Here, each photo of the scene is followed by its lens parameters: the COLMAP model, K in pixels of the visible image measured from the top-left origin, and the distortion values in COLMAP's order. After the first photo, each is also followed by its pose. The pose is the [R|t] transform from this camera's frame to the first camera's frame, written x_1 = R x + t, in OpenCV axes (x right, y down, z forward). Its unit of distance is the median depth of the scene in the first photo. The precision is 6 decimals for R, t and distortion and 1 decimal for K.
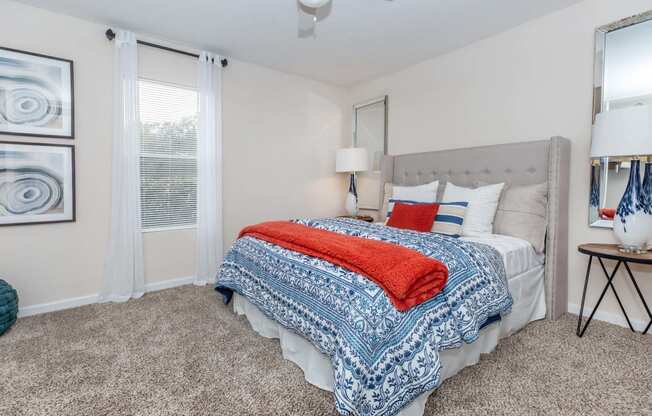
lens RADIAL K [[303.7, 0, 326.0], [0, 303.7, 208.0], [0, 0, 1]] dist [-0.001473, -0.000419]
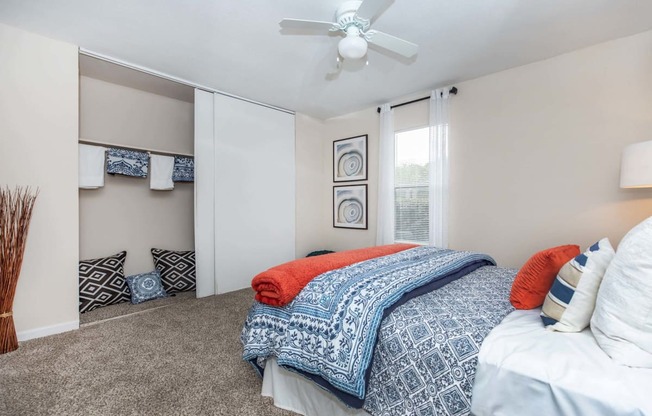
lens RADIAL K [[303.7, 0, 326.0], [0, 303.7, 208.0], [0, 0, 1]] dist [-0.001473, -0.000419]
pose [[0.172822, -0.004324, -0.984944, 0.768180], [-0.056847, 0.998280, -0.014357, -0.037896], [0.983311, 0.058472, 0.172279, 0.497254]]
